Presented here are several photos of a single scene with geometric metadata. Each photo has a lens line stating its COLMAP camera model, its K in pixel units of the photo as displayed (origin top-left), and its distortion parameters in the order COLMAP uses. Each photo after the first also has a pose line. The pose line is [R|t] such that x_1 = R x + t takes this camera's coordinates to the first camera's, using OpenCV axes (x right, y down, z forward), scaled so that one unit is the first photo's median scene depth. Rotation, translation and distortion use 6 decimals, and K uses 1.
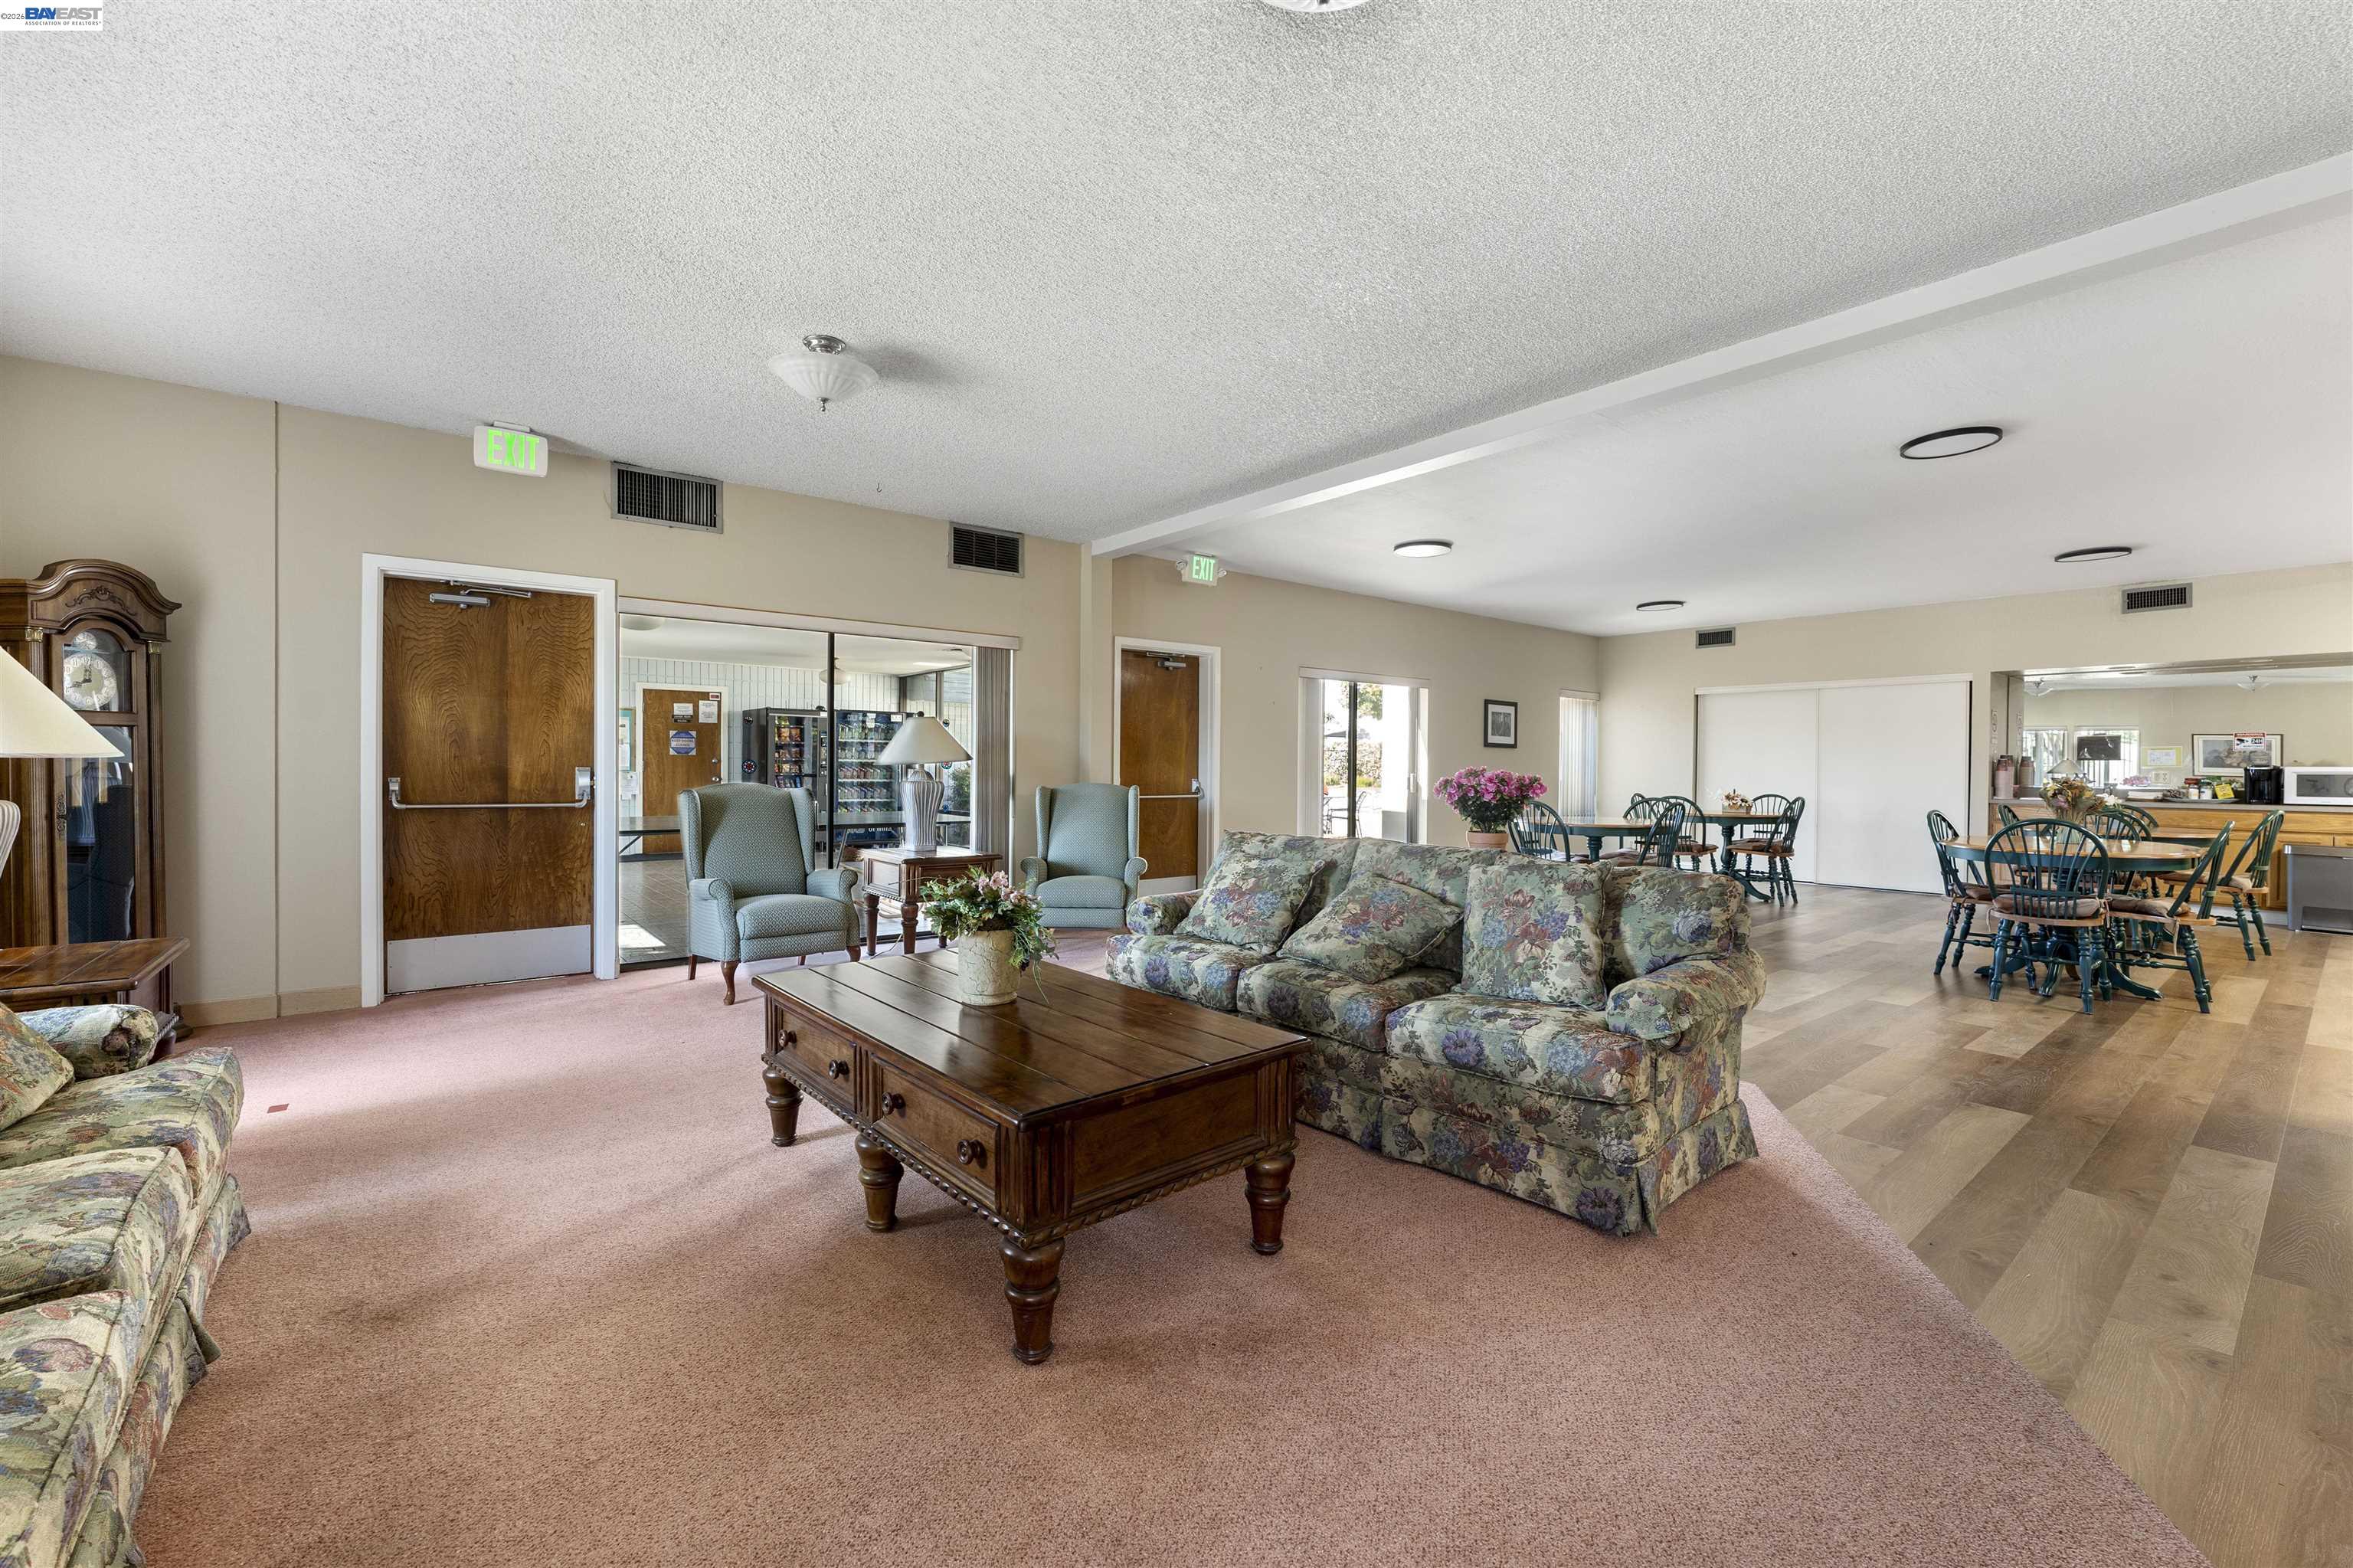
lens RADIAL K [[971.7, 0, 1158.4], [0, 971.7, 778.1], [0, 0, 1]] dist [-0.000092, 0.000259]
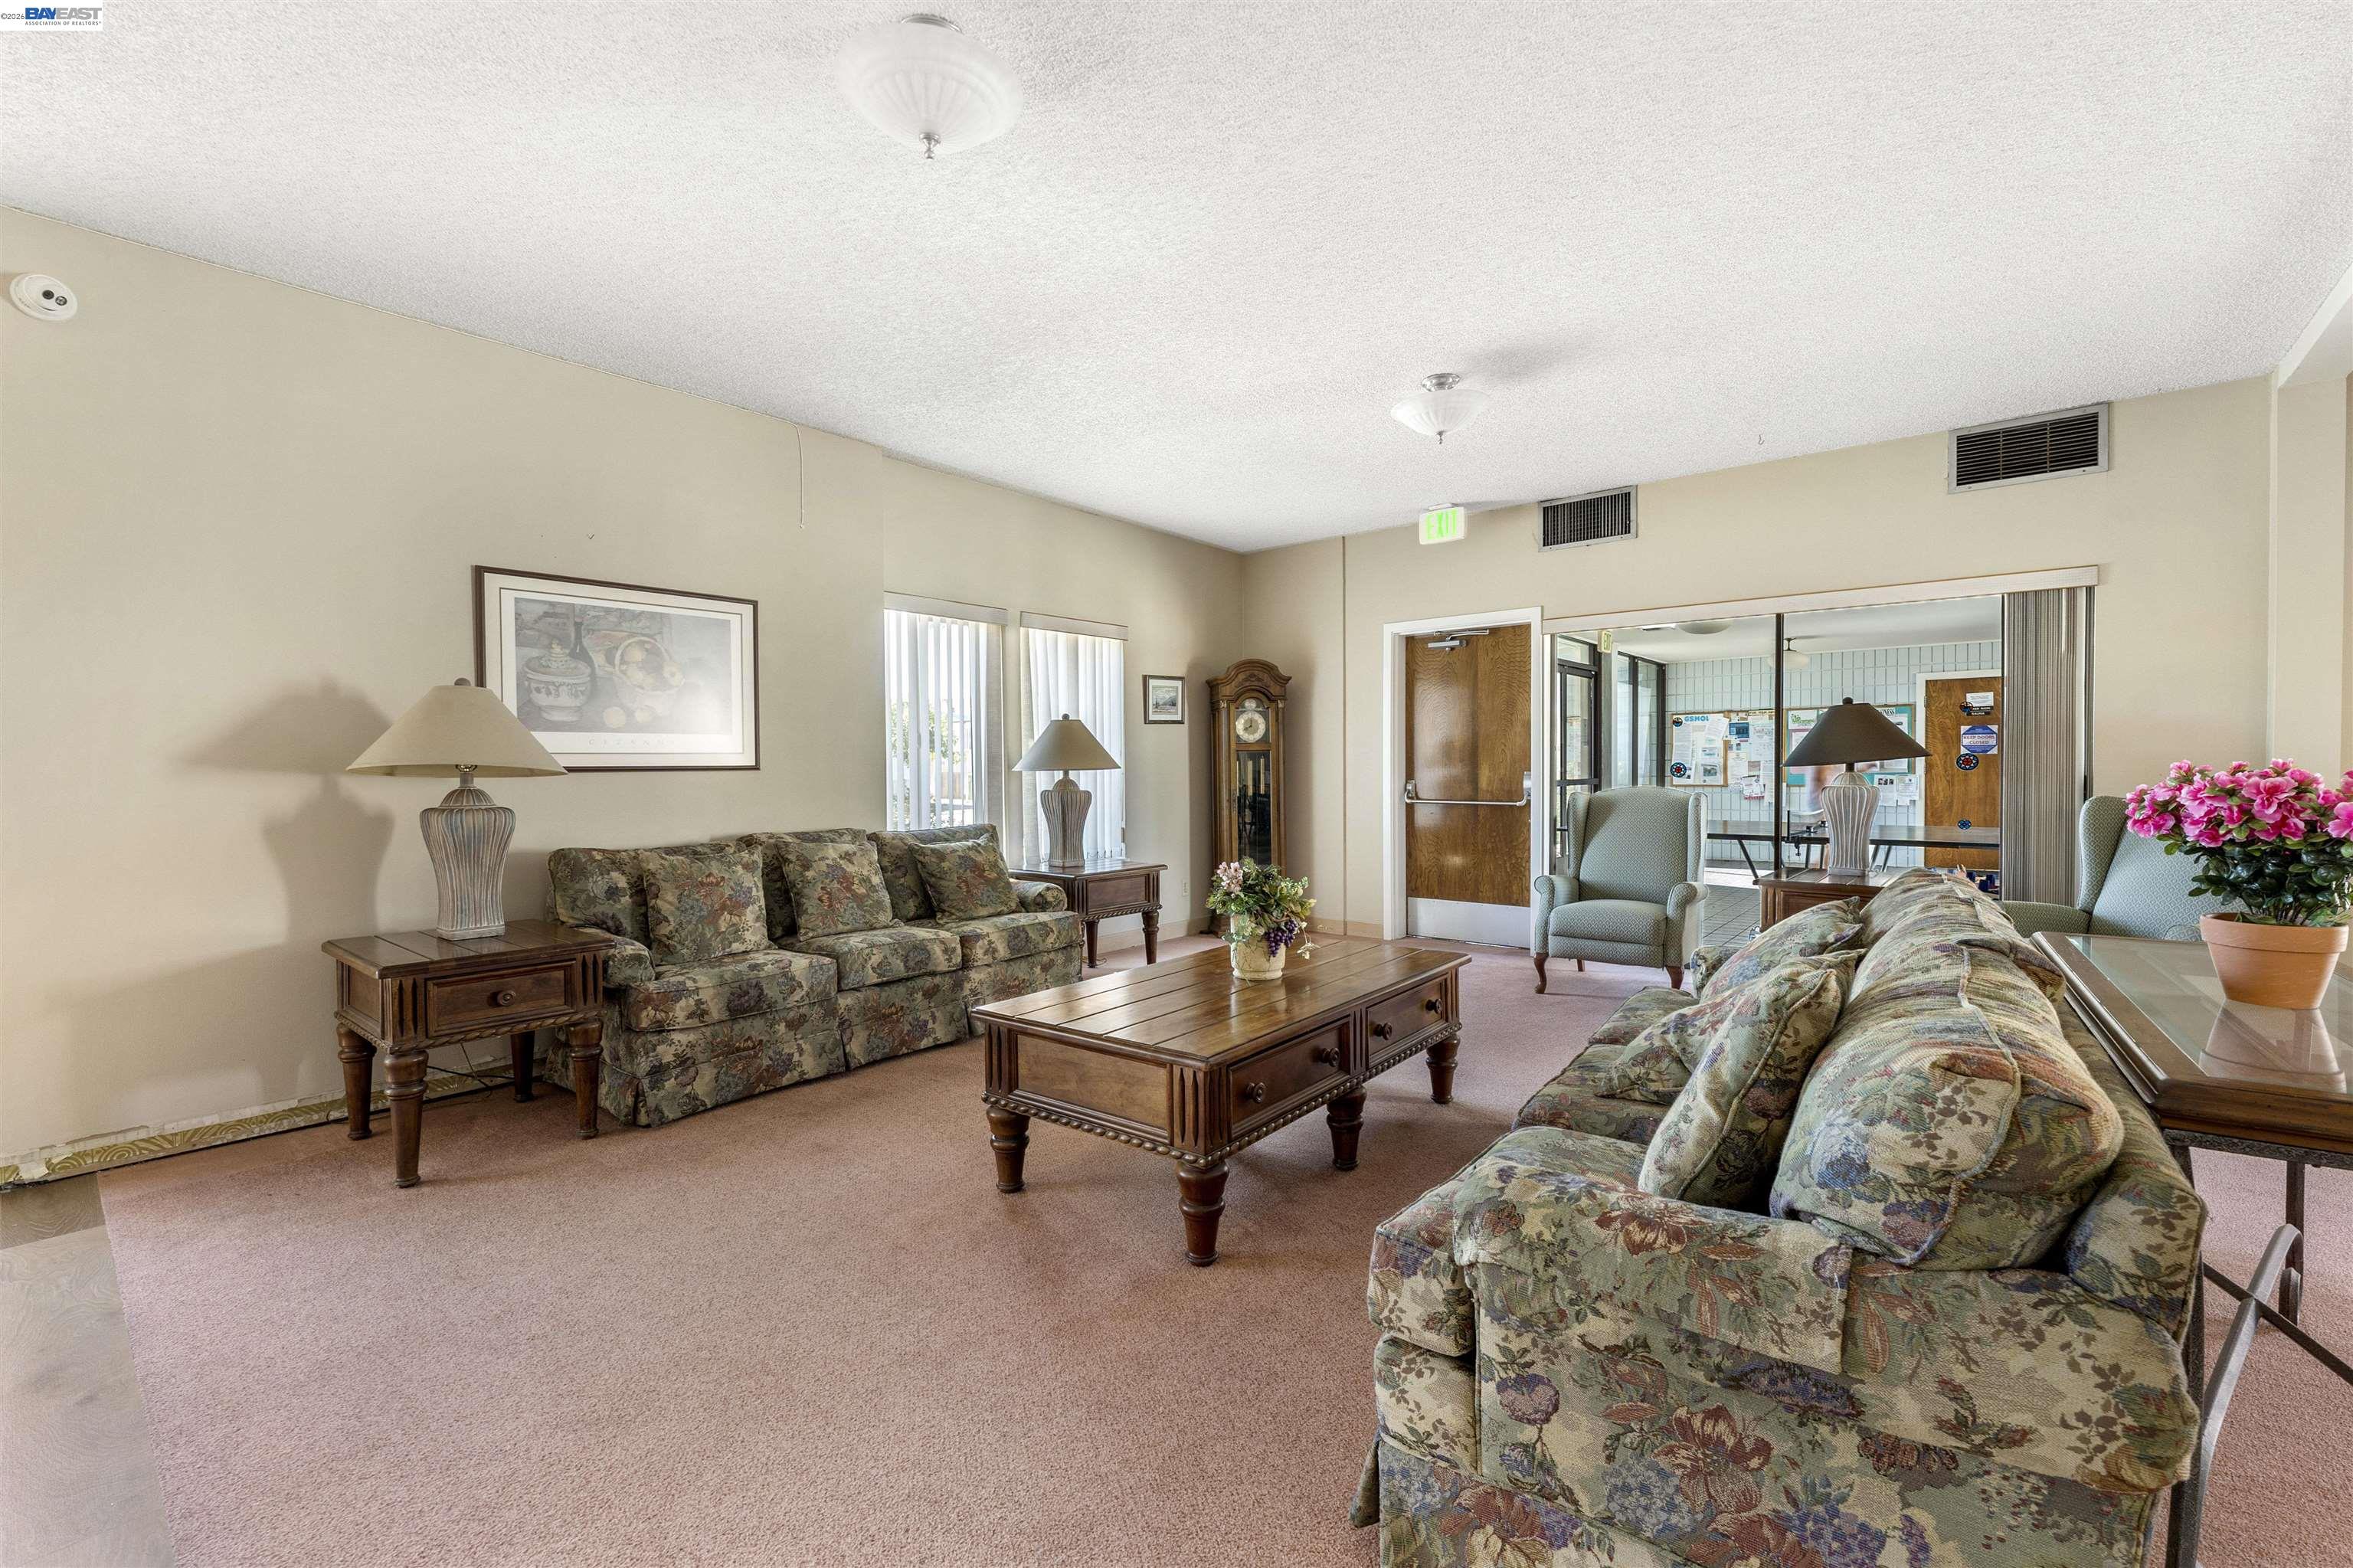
lens RADIAL K [[971.7, 0, 1152.5], [0, 971.7, 784.3], [0, 0, 1]] dist [-0.000092, 0.000259]
pose [[0.212056, 0.007419, -0.977229, 0.544908], [-0.003472, 0.999971, 0.006839, -0.003406], [0.977251, 0.001943, 0.212075, 0.382949]]
